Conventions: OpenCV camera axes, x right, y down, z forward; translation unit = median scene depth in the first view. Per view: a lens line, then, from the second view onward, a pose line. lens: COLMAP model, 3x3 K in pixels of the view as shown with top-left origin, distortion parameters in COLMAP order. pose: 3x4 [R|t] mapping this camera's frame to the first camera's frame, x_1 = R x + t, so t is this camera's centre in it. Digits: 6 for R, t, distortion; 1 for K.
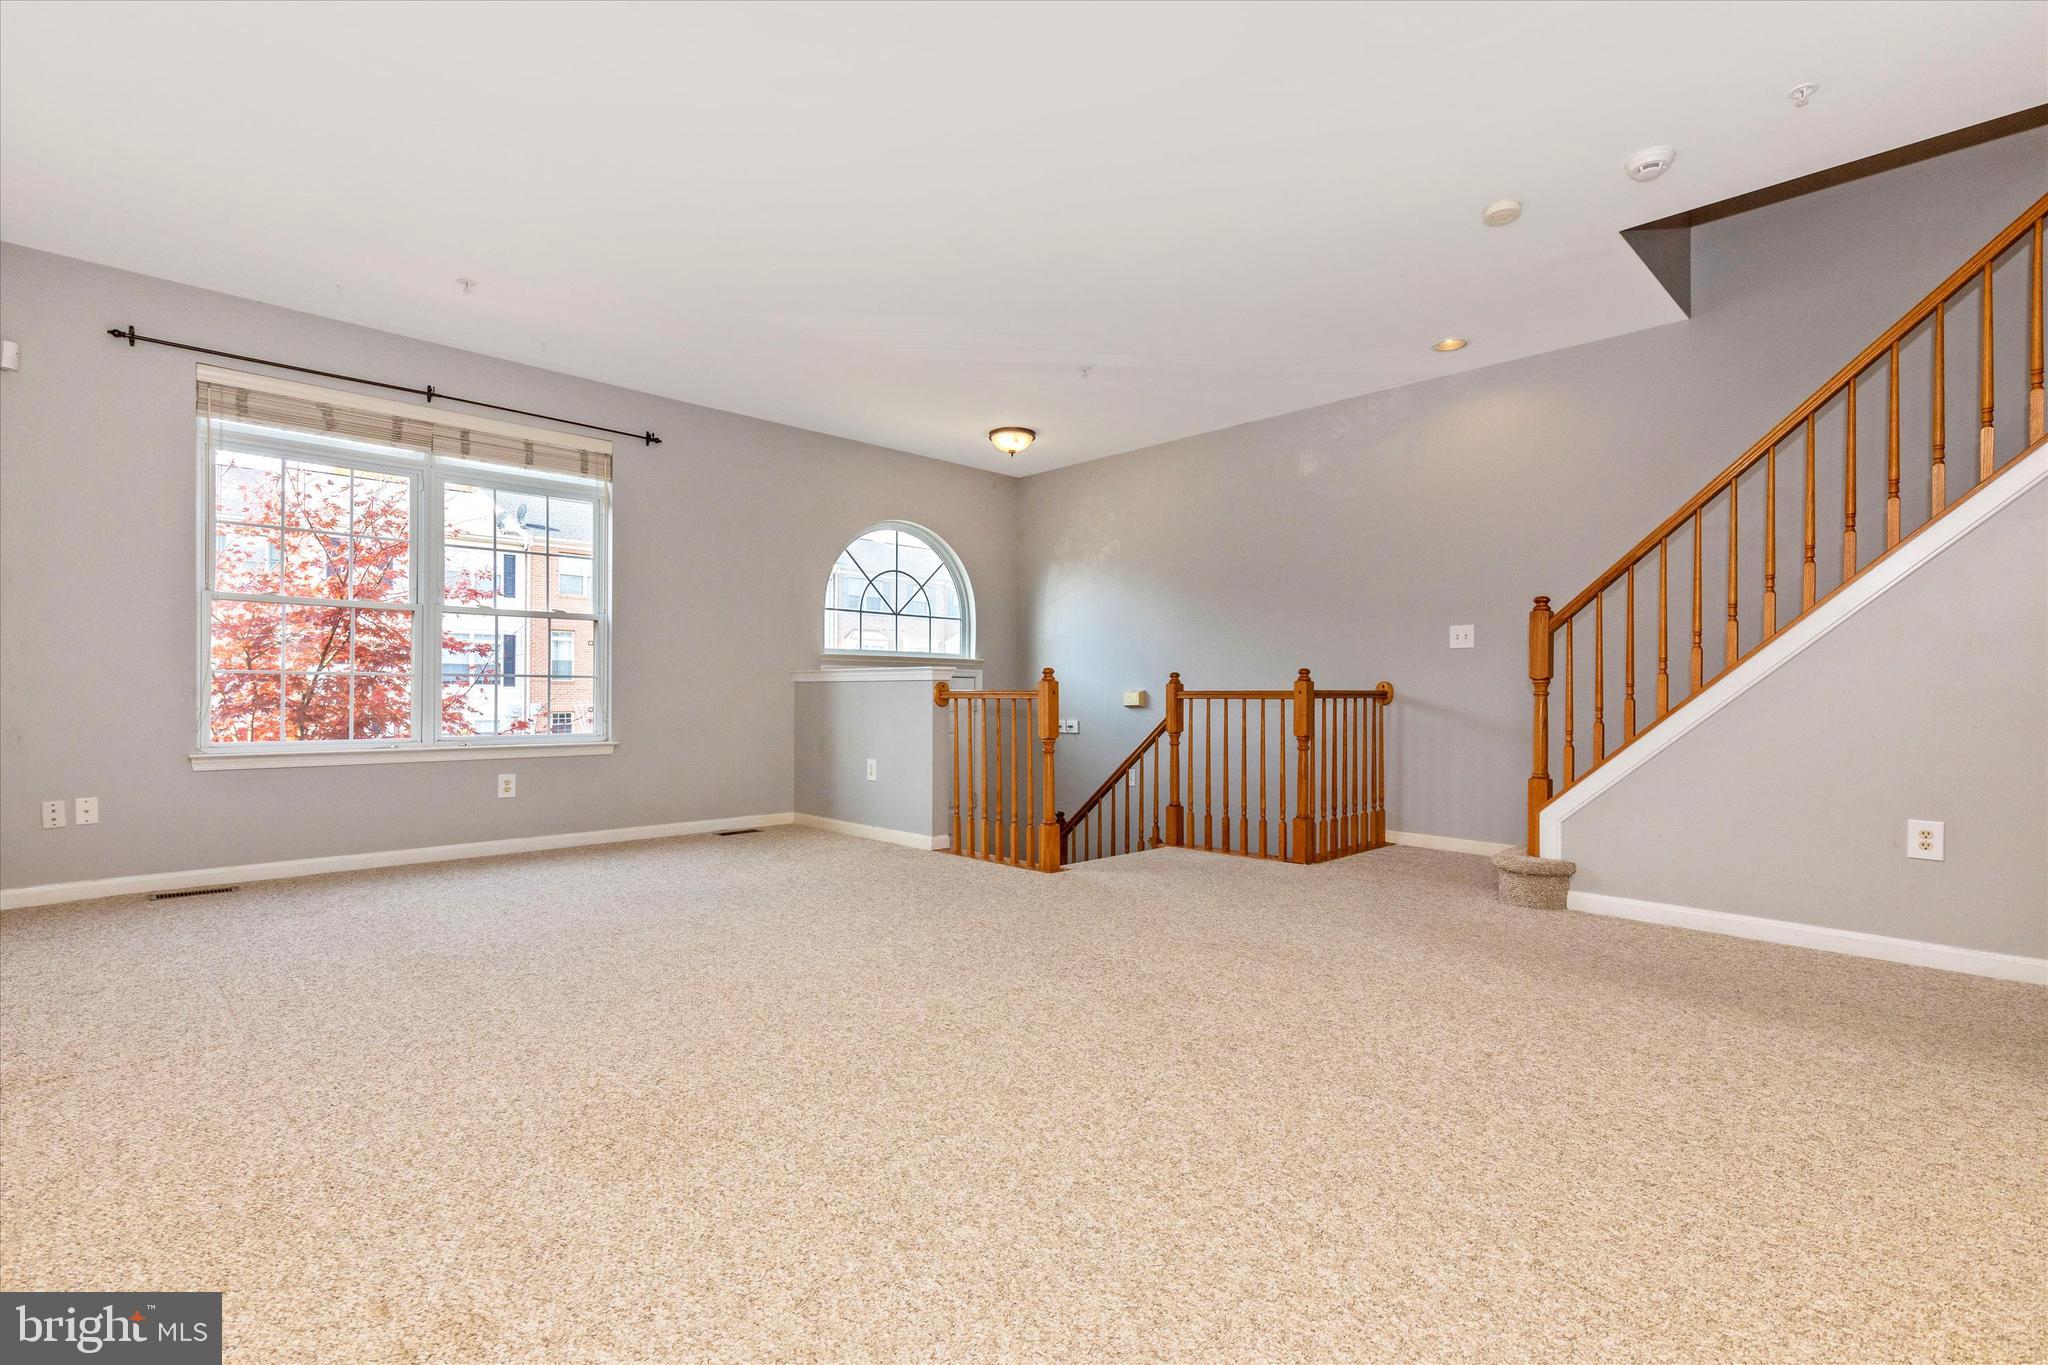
lens RADIAL K [[943.2, 0, 1041.4], [0, 943.2, 682.4], [0, 0, 1]] dist [0.012180, -0.002748]
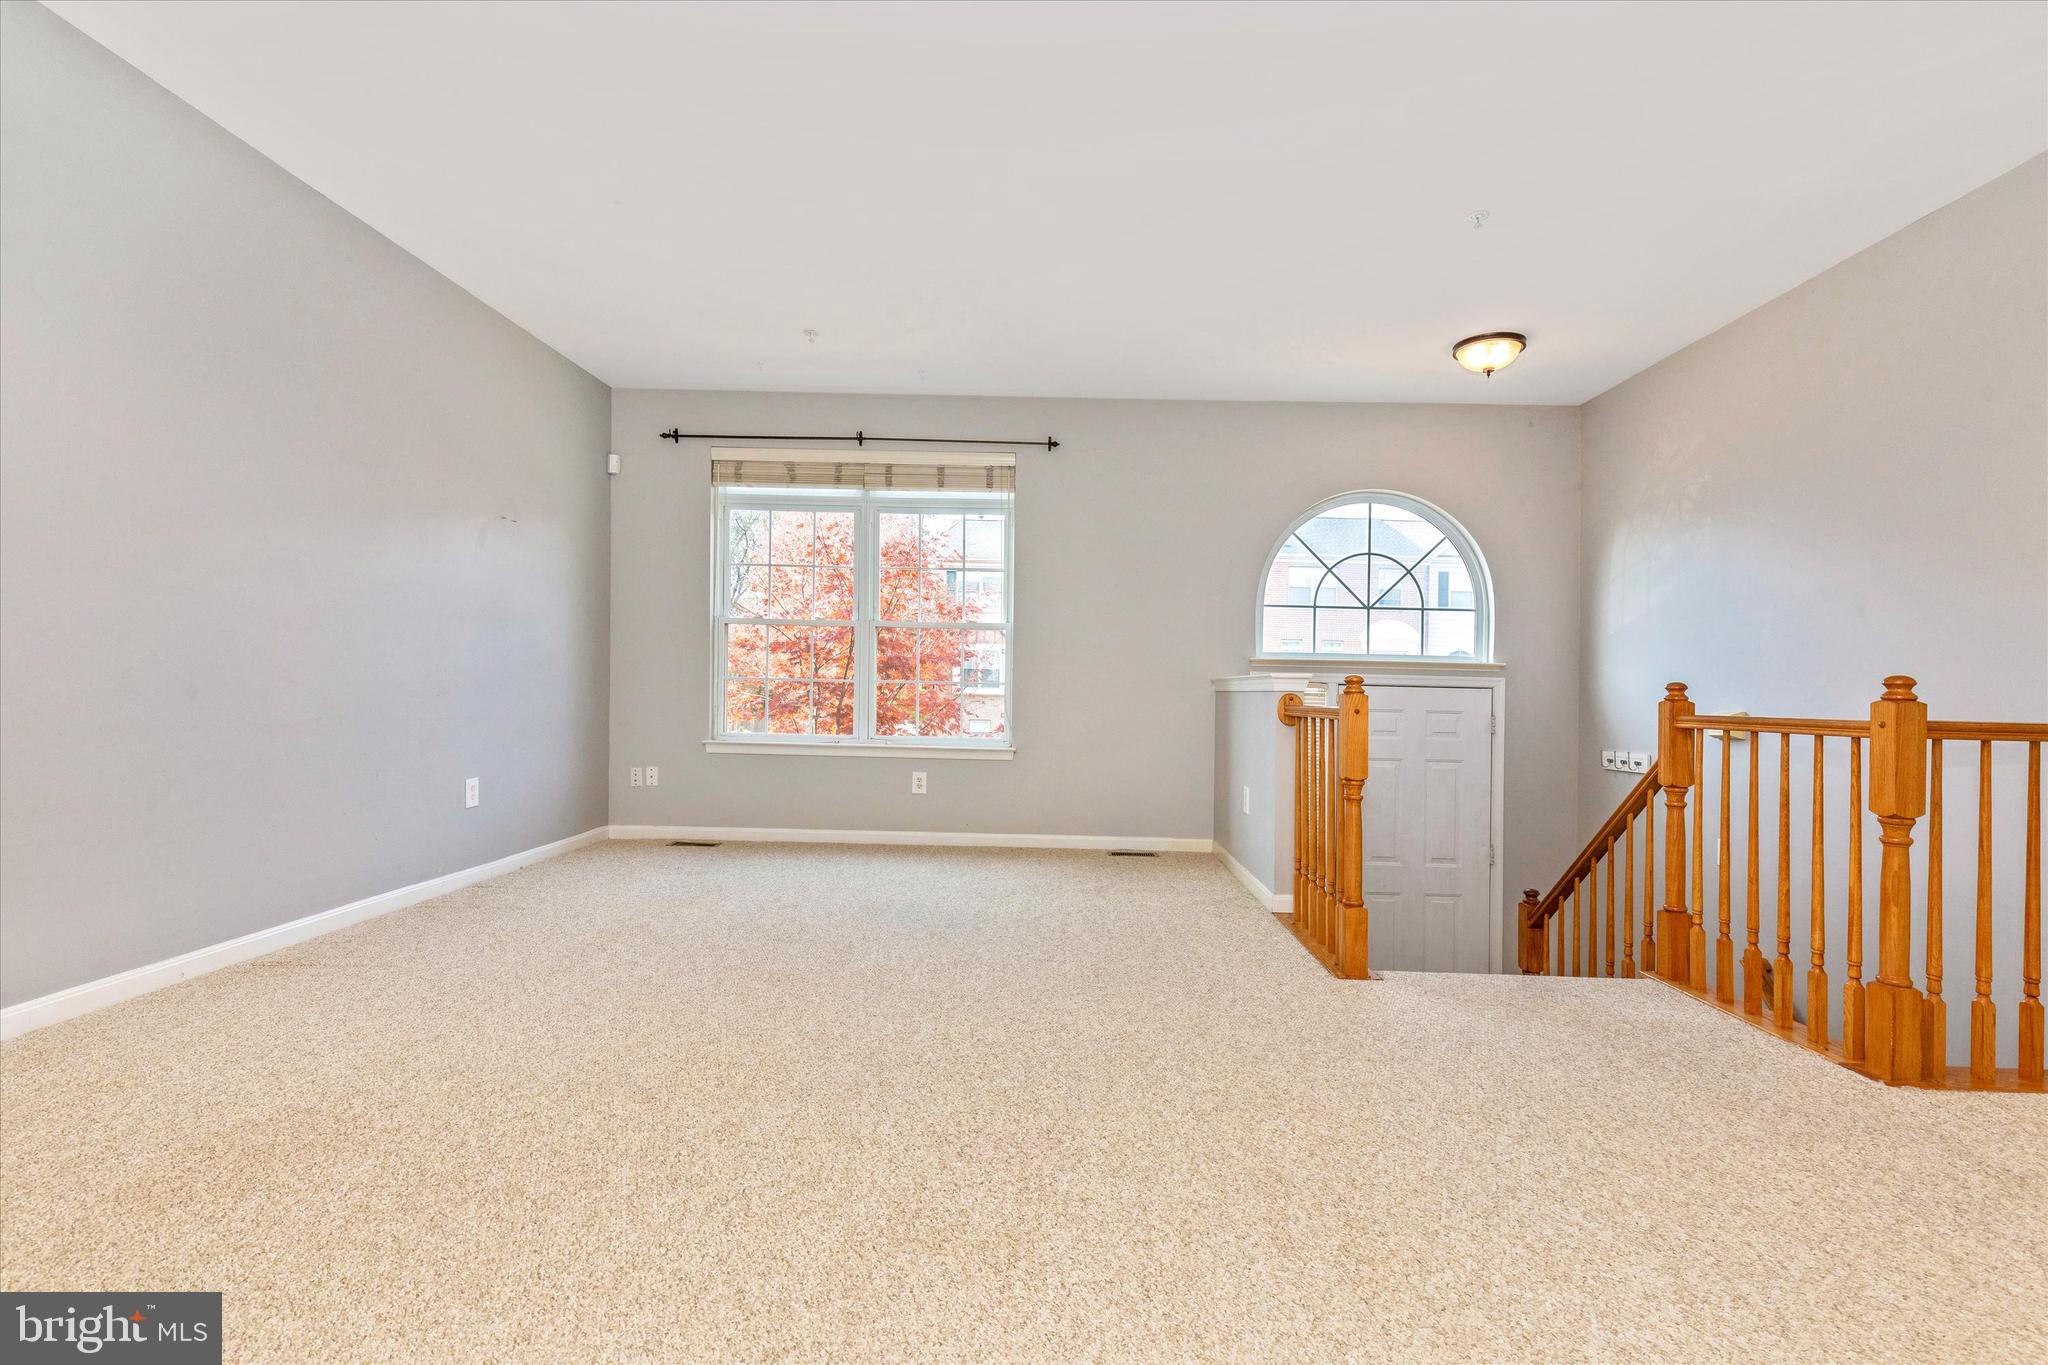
lens RADIAL K [[943.2, 0, 1022.7], [0, 943.2, 680.8], [0, 0, 1]] dist [0.012180, -0.002748]
pose [[0.694565, 0.003764, -0.719420, 0.295192], [-0.010160, 0.999938, -0.004578, -0.005134], [0.719358, 0.010489, 0.694561, 0.317294]]
